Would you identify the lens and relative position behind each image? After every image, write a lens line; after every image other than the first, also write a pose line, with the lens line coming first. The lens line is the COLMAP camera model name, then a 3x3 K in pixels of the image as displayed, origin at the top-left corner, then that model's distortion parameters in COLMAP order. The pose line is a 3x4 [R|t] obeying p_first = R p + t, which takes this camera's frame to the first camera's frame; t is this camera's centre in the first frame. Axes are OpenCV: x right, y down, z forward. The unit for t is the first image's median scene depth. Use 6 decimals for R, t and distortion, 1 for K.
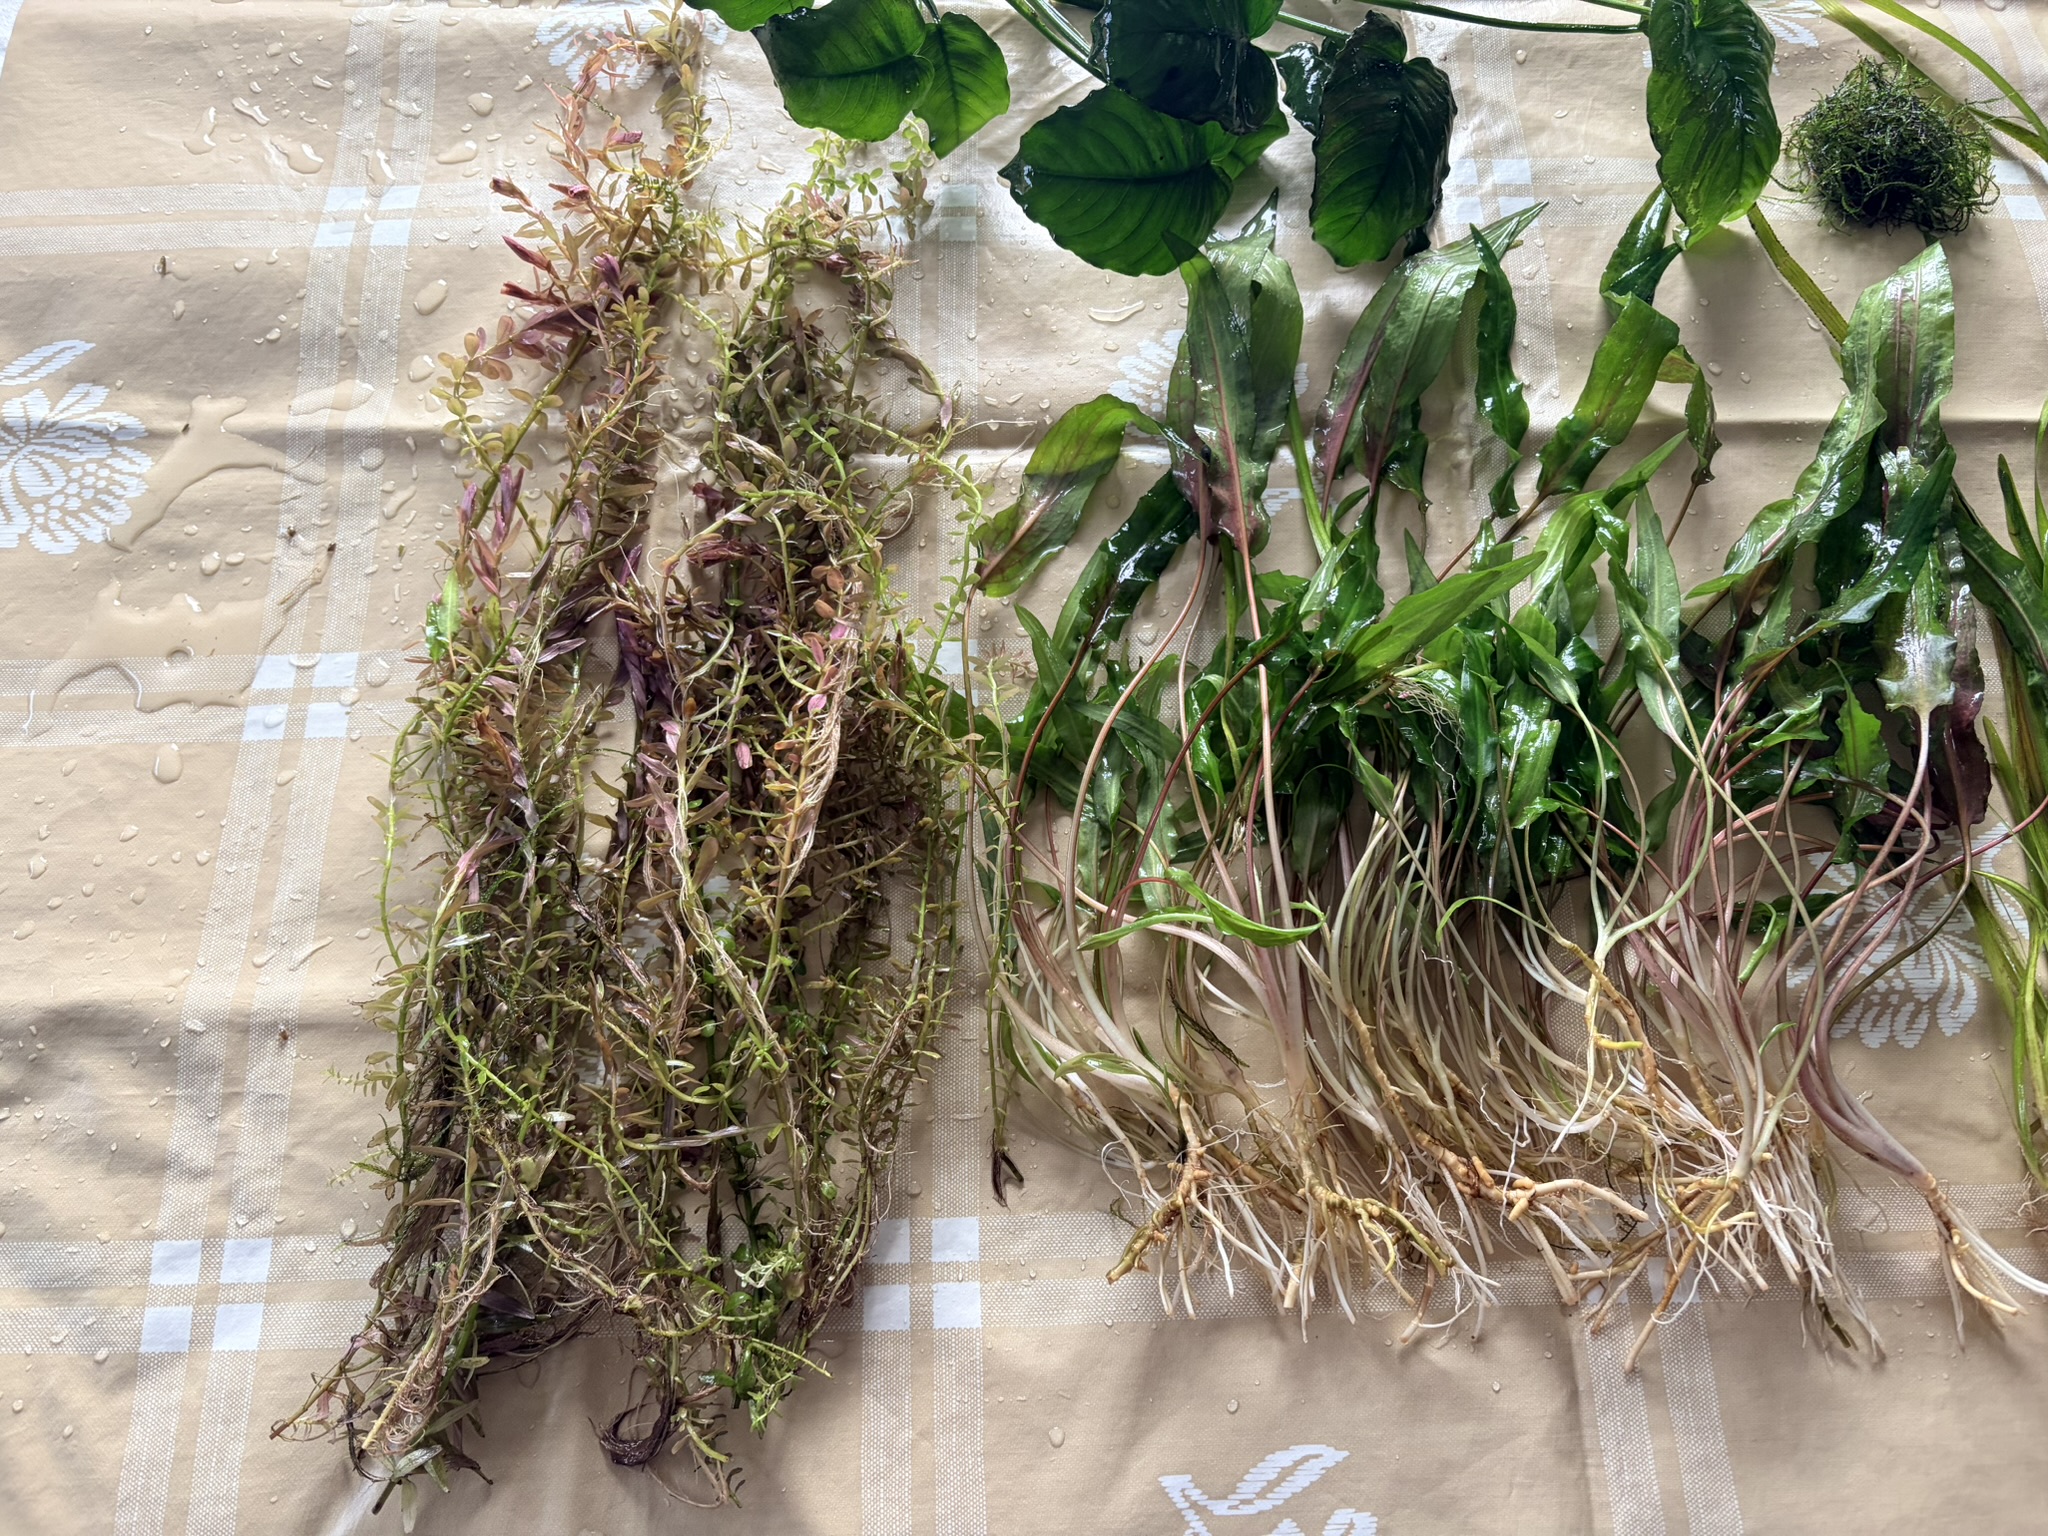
lens RADIAL K [[1546.4, 0, 1022.3], [0, 1546.4, 792.6], [0, 0, 1]] dist [0.004538, -0.004230]
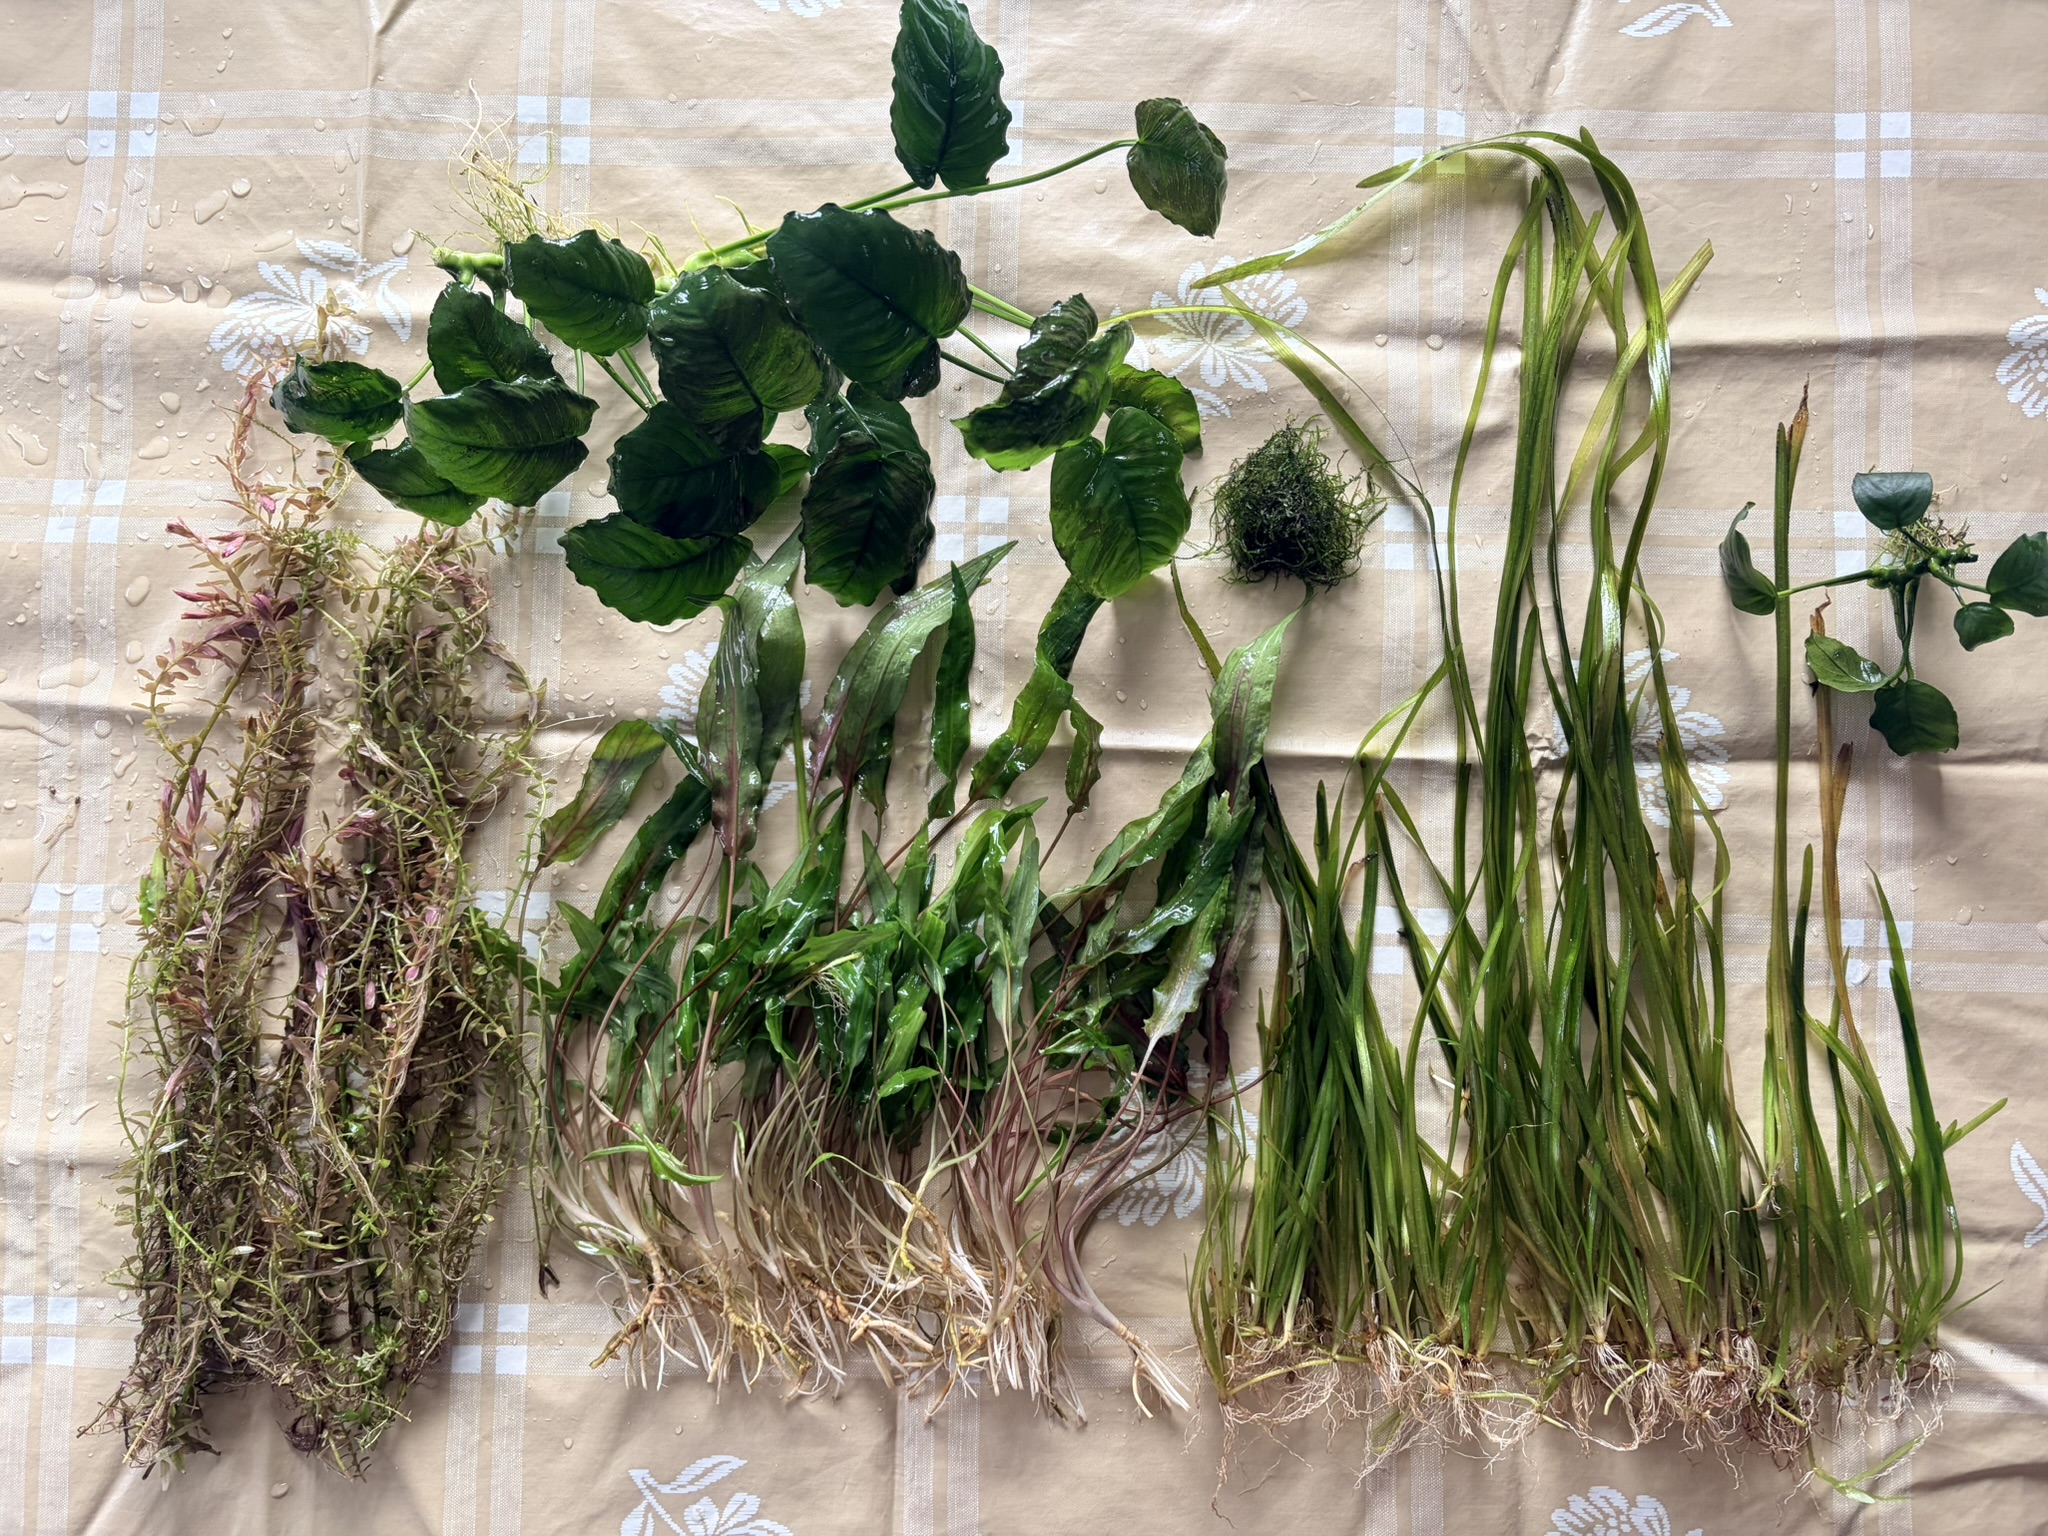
lens RADIAL K [[1559.6, 0, 1030.9], [0, 1559.6, 768.2], [0, 0, 1]] dist [0.024652, -0.035427]
pose [[0.998944, 0.045271, -0.007791, 0.408127], [-0.041271, 0.958959, 0.280524, -0.619310], [0.020171, -0.279907, 0.959815, -0.302775]]
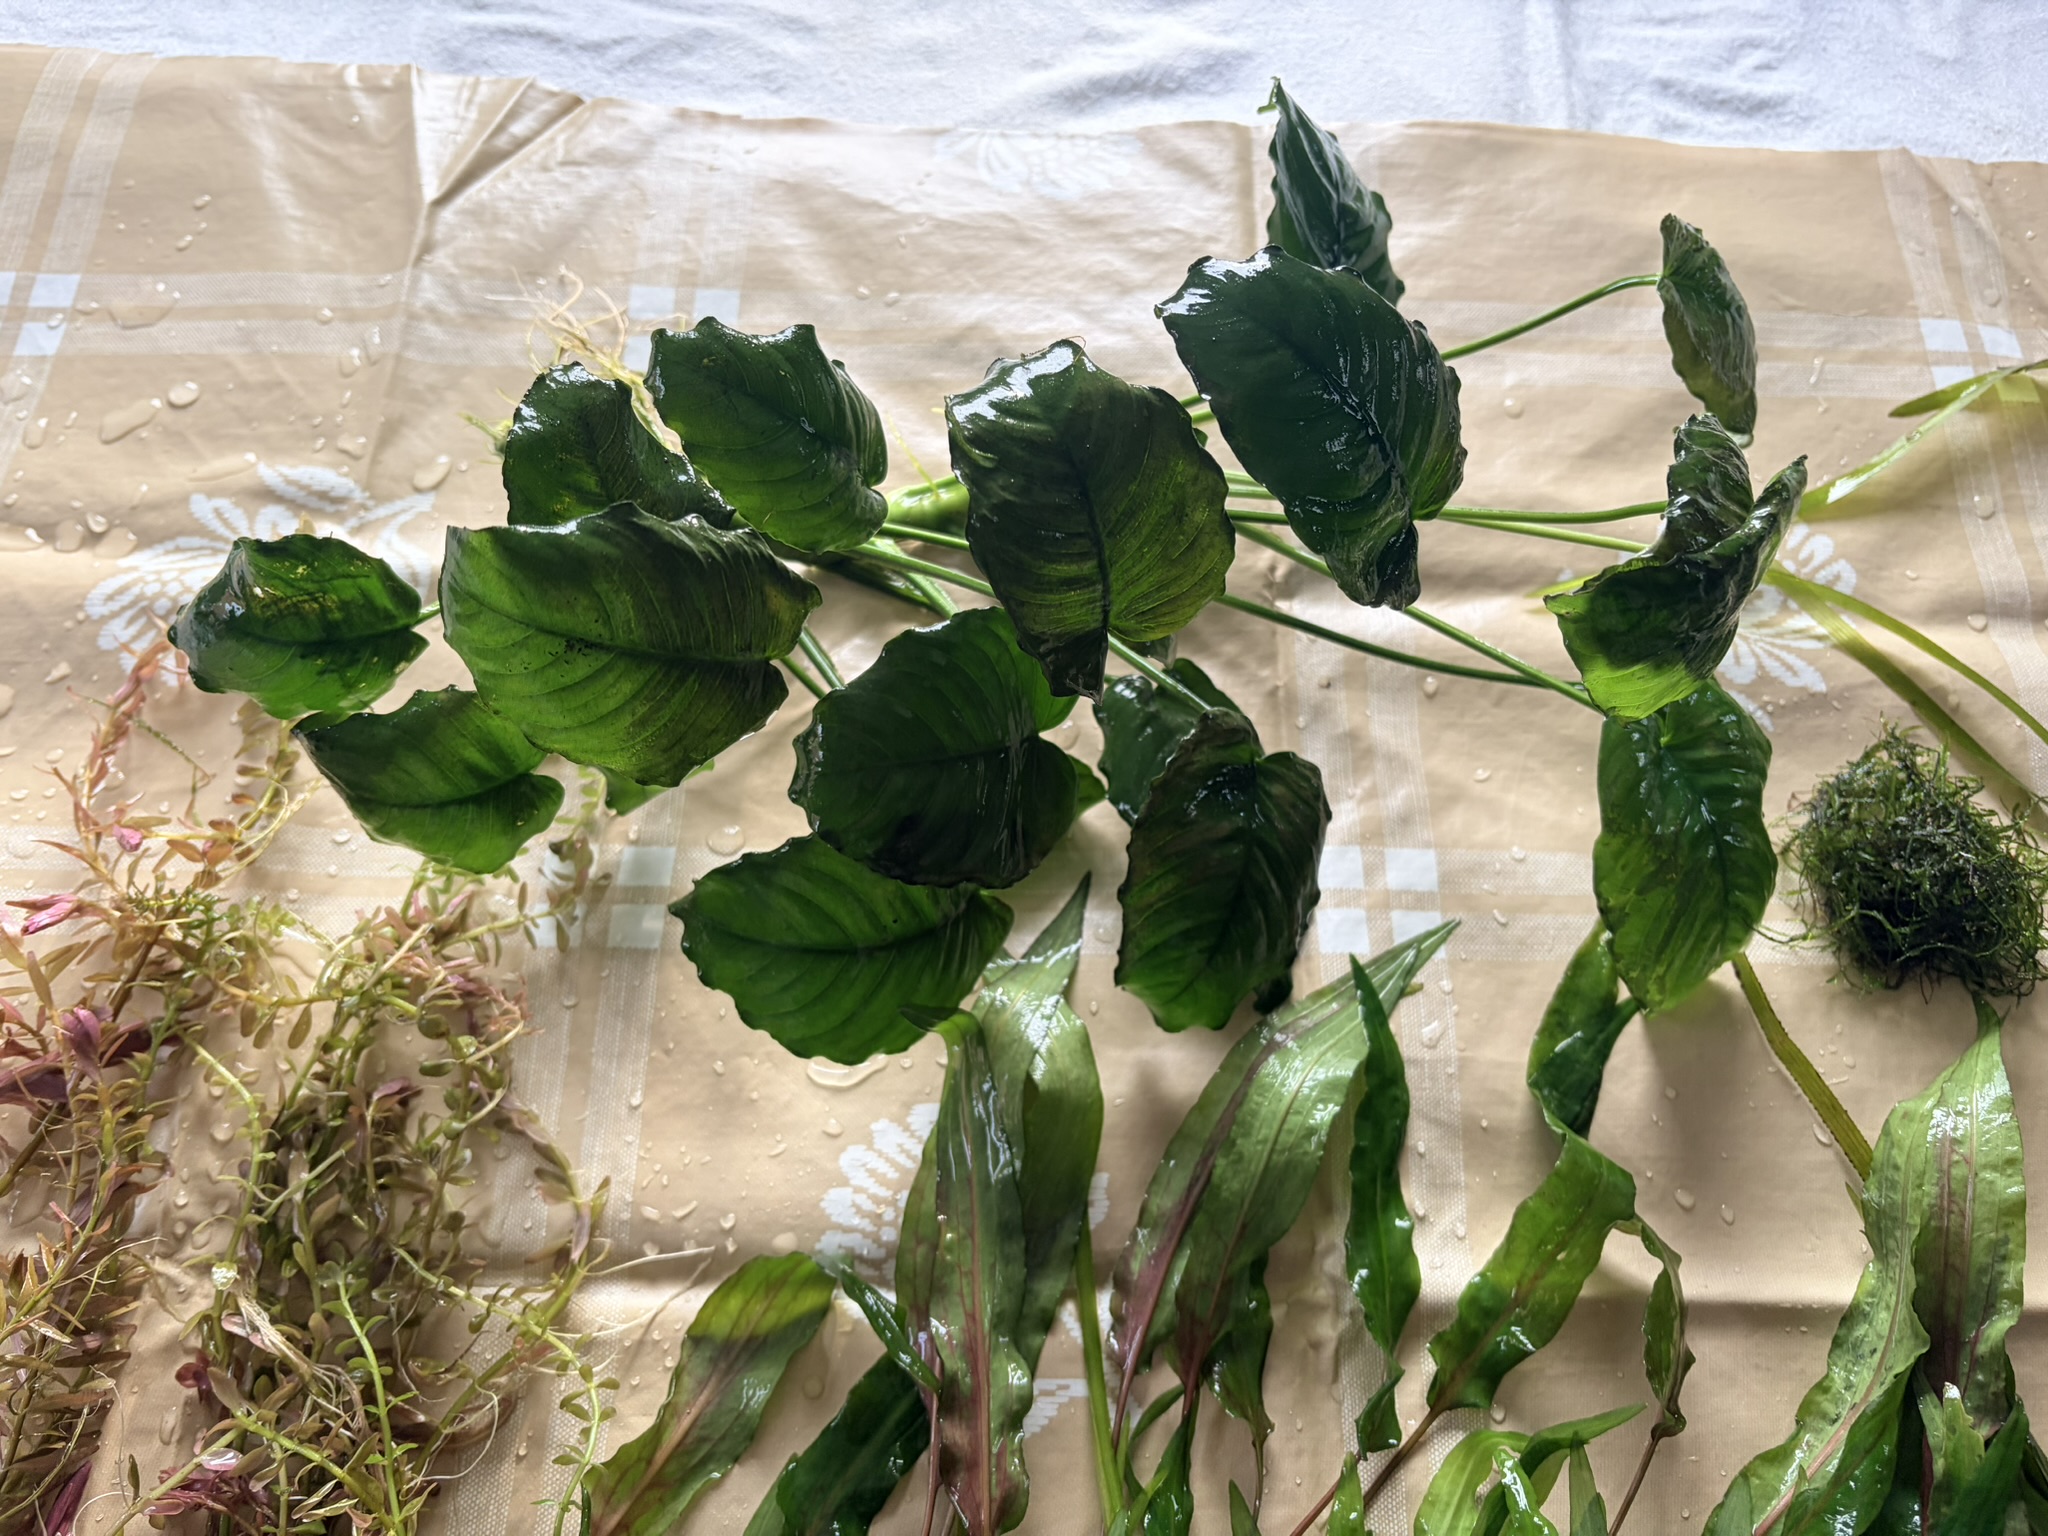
lens RADIAL K [[1566.5, 0, 1024.8], [0, 1566.5, 782.8], [0, 0, 1]] dist [0.011367, -0.025061]
pose [[0.998796, 0.043073, 0.023495, 0.129376], [-0.041180, 0.996270, -0.075837, -0.422110], [-0.026674, 0.074778, 0.996843, 0.299170]]
